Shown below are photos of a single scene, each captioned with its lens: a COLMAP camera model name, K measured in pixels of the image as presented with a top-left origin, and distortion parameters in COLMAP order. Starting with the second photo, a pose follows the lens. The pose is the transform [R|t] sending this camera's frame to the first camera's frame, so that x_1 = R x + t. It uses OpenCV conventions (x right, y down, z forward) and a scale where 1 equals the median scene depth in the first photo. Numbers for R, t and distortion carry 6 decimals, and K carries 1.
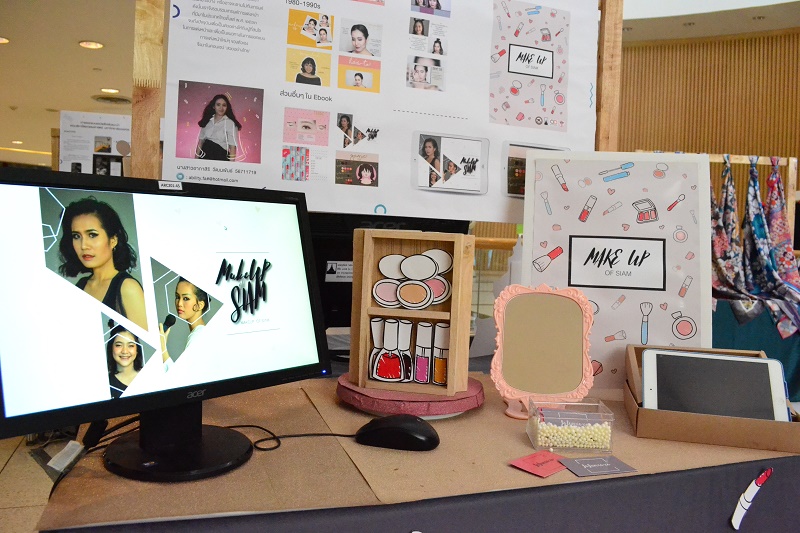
lens RADIAL K [[634.6, 0, 401.0], [0, 634.6, 266.6], [0, 0, 1]] dist [-0.081783, 0.002614]
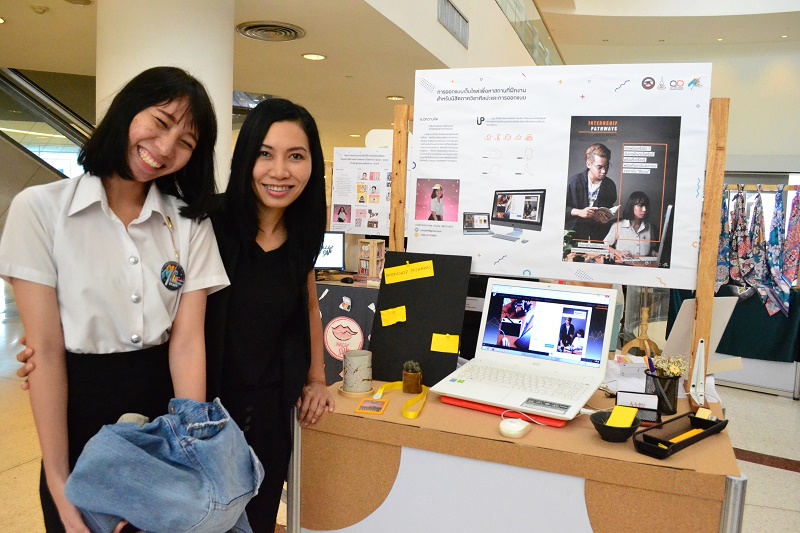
lens RADIAL K [[634.6, 0, 399.3], [0, 634.6, 268.0], [0, 0, 1]] dist [-0.081783, 0.002614]
pose [[0.754647, 0.047709, -0.654394, 2.644370], [-0.039884, 0.998844, 0.026827, 0.009658], [0.654917, 0.005855, 0.755678, -1.862811]]
